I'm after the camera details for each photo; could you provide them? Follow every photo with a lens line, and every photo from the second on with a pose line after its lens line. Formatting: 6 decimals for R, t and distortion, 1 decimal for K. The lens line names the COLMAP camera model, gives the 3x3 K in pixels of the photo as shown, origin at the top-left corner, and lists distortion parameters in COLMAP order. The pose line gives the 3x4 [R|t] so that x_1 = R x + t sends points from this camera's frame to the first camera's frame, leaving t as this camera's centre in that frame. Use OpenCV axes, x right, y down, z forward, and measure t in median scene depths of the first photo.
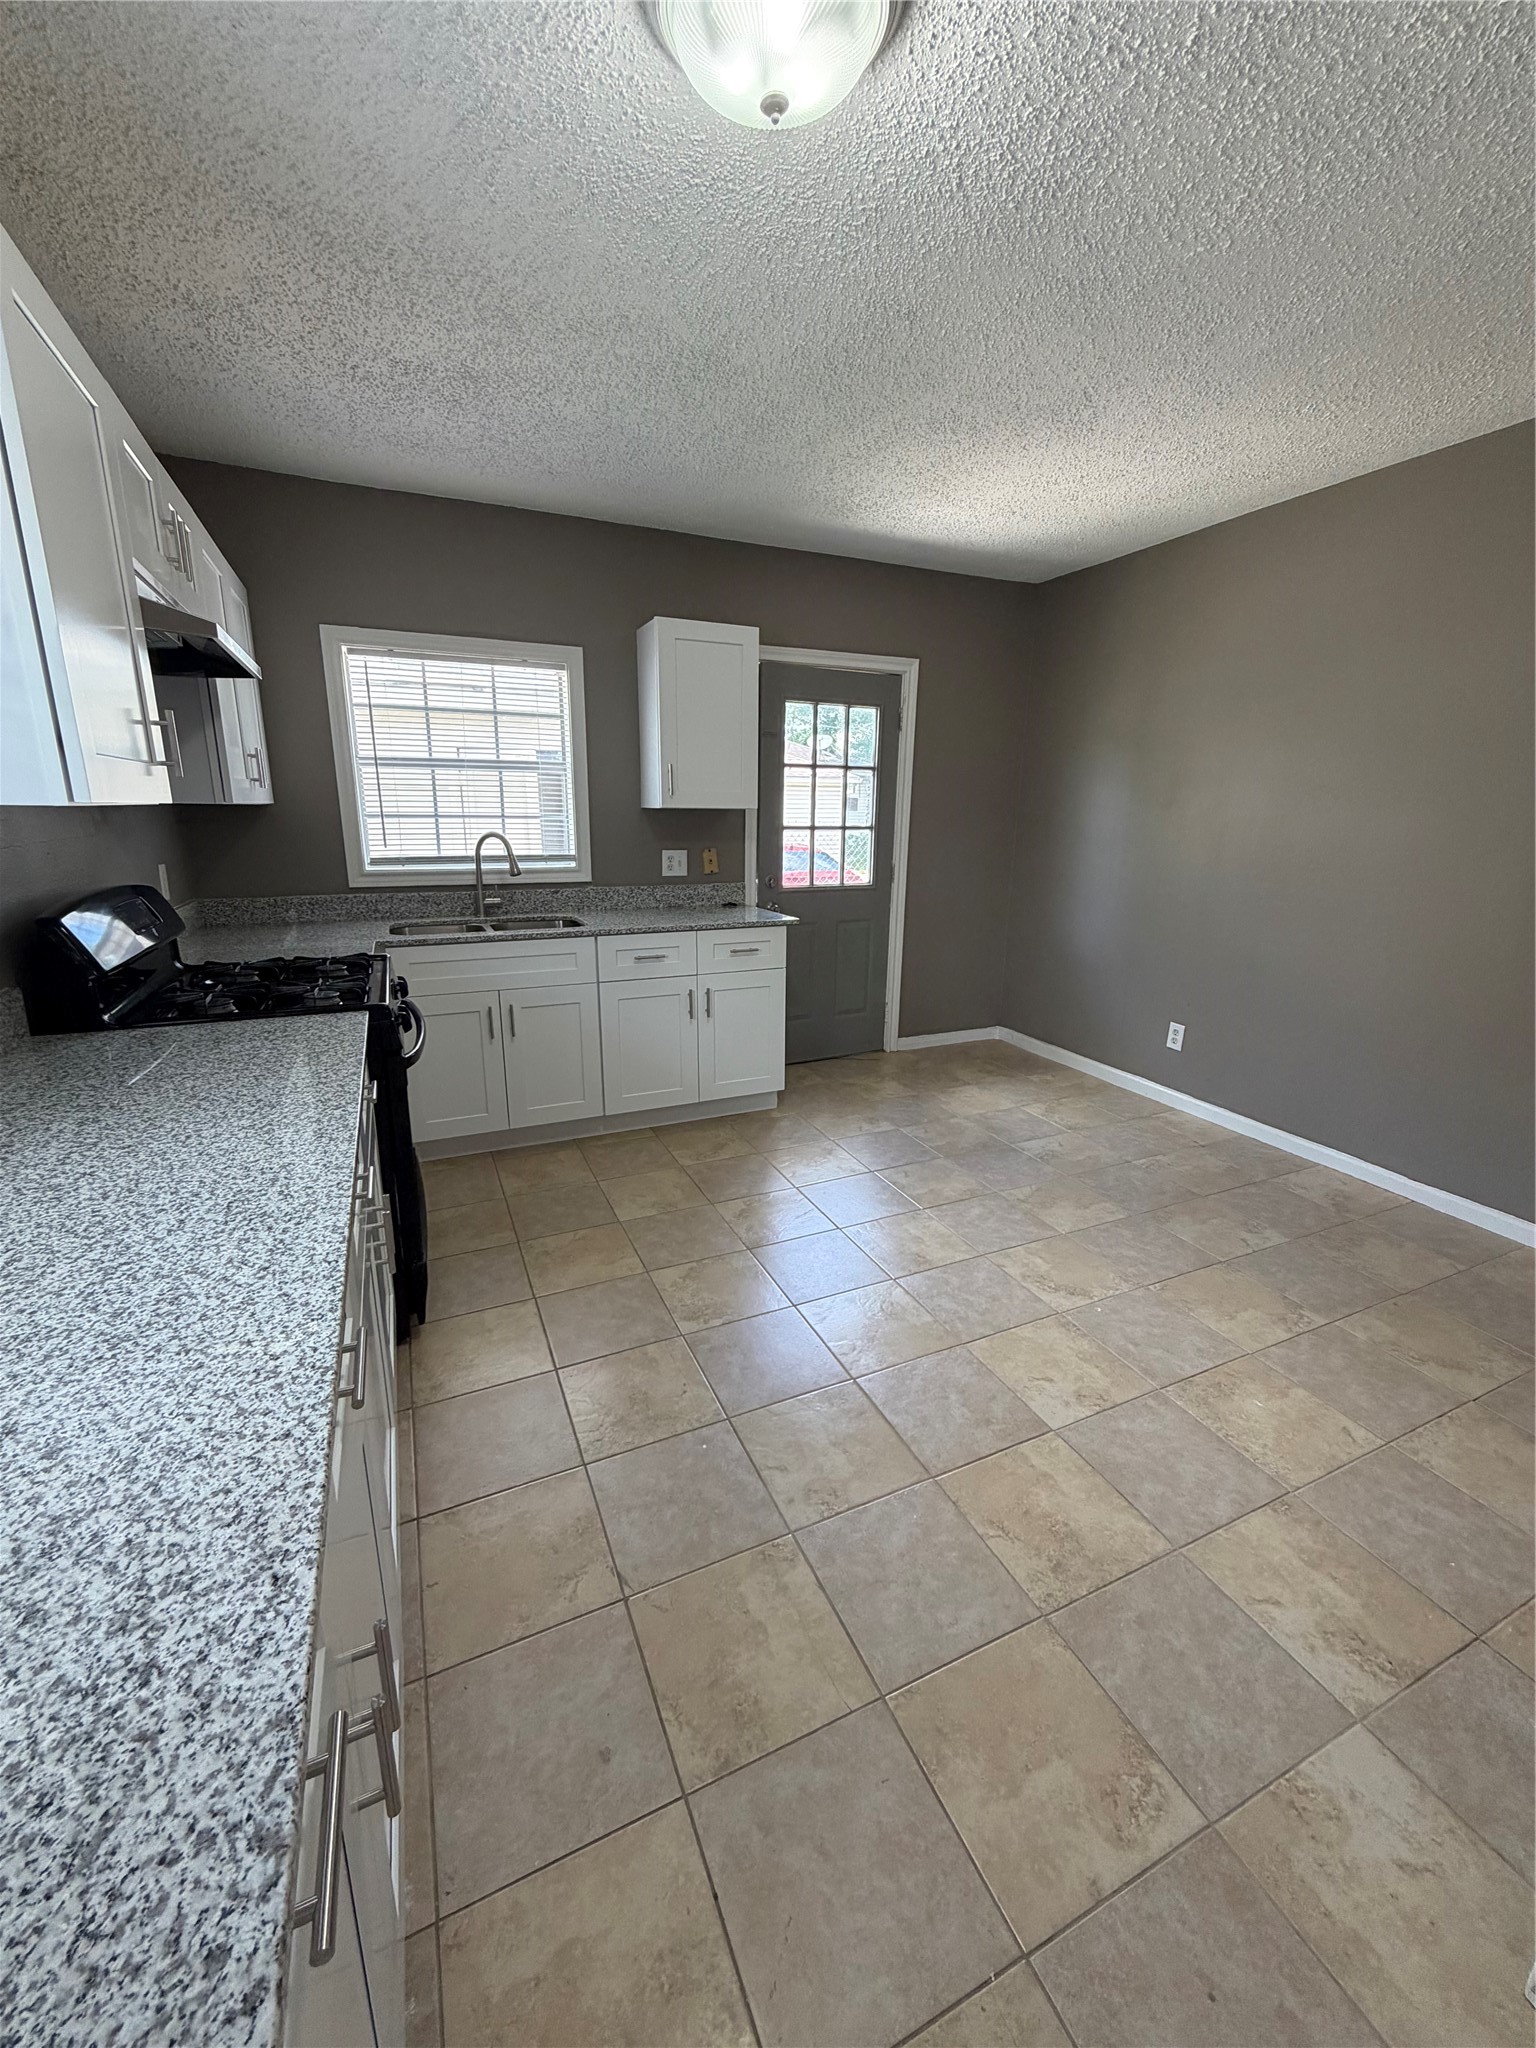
lens RADIAL K [[816.8, 0, 767.7], [0, 816.8, 1020.5], [0, 0, 1]] dist [-0.000527, 0.000050]
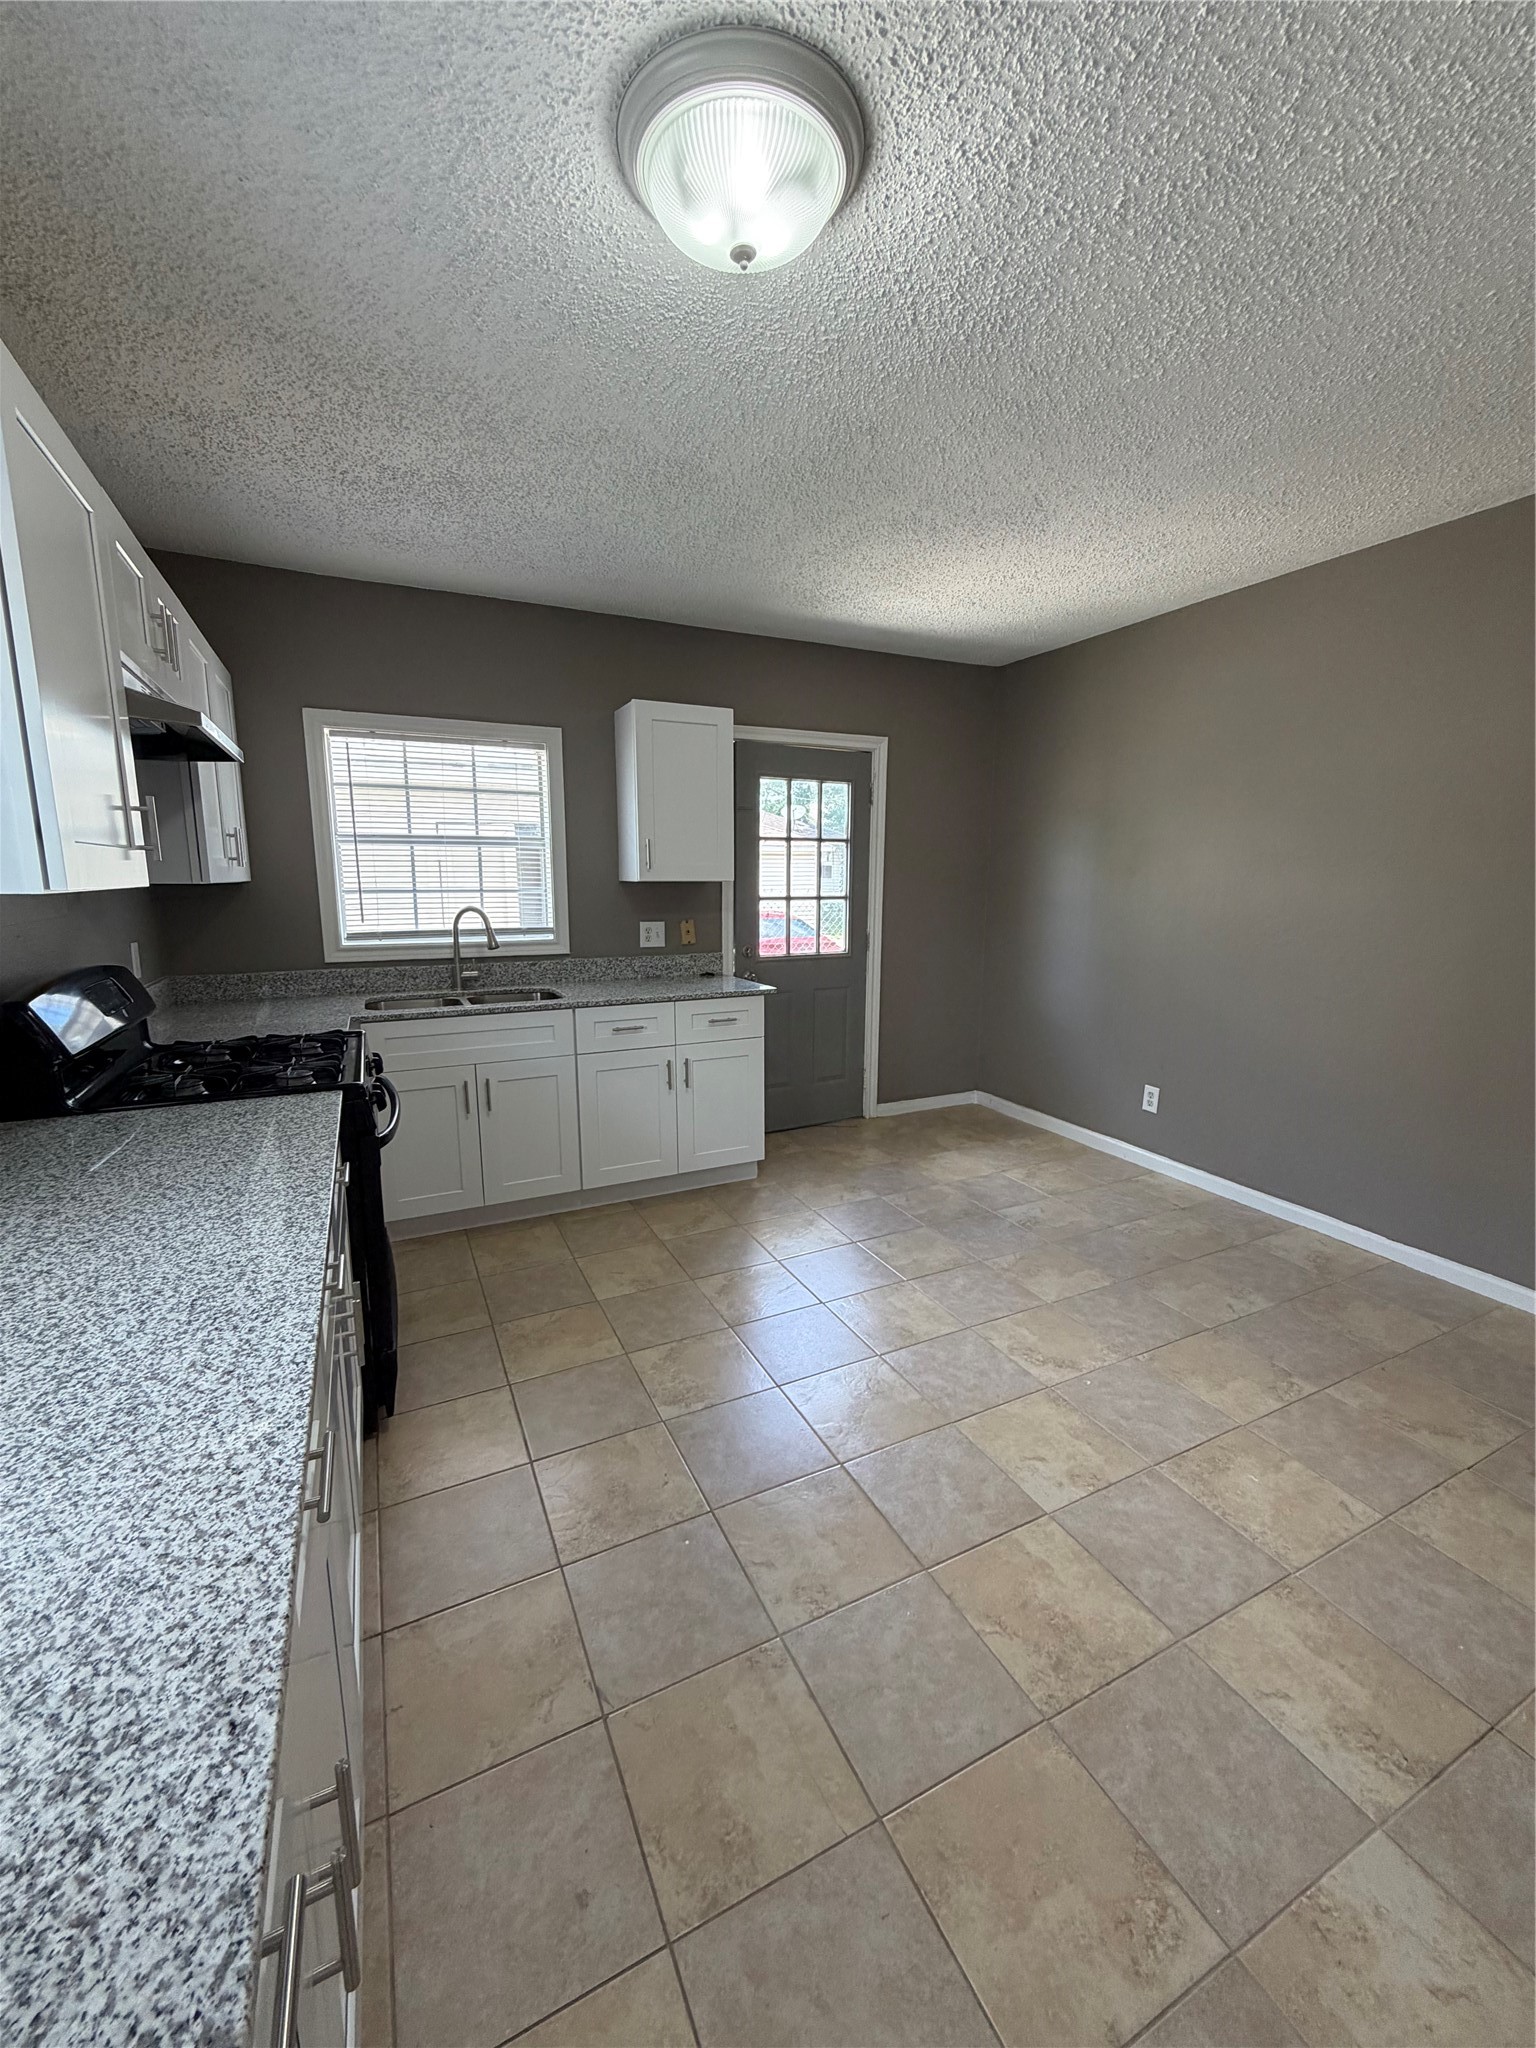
lens RADIAL K [[816.8, 0, 767.5], [0, 816.8, 1020.5], [0, 0, 1]] dist [-0.000527, 0.000050]
pose [[0.999537, -0.013213, 0.027403, -0.001436], [0.015316, 0.996833, -0.078039, -0.010709], [-0.026285, 0.078423, 0.996574, -0.003064]]
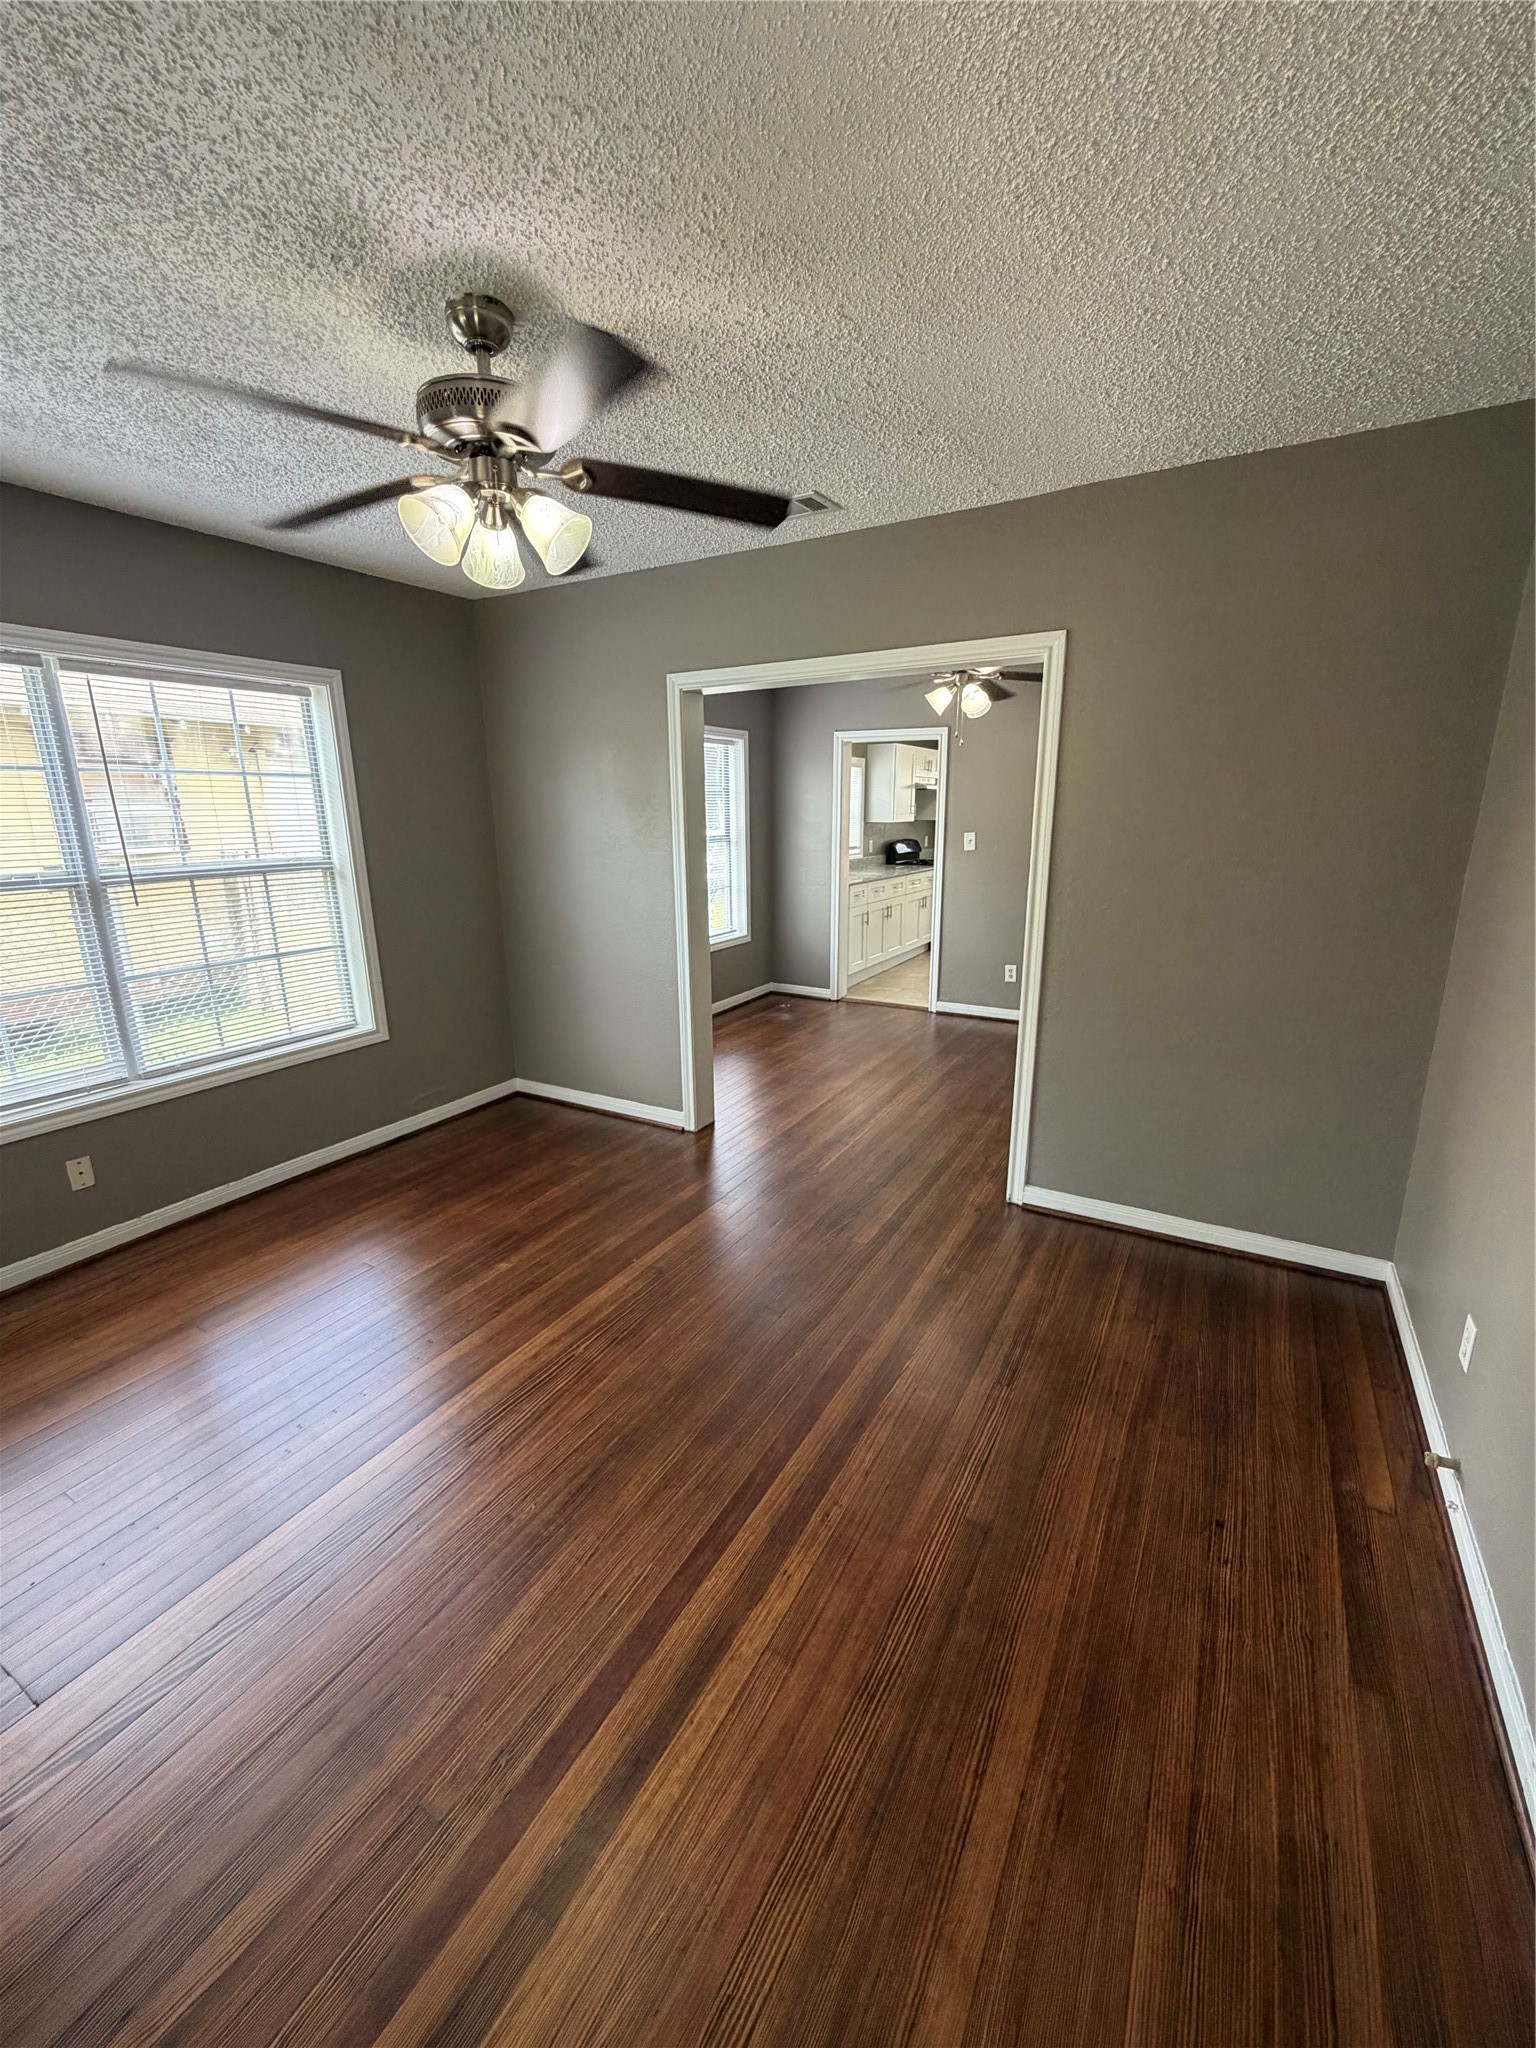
lens RADIAL K [[816.8, 0, 770.6], [0, 816.8, 1018.2], [0, 0, 1]] dist [-0.000527, 0.000050]
pose [[0.576054, 0.184684, -0.796275, 2.538768], [-0.189838, 0.977734, 0.089435, 0.549701], [0.795062, 0.099644, 0.598287, -2.209141]]
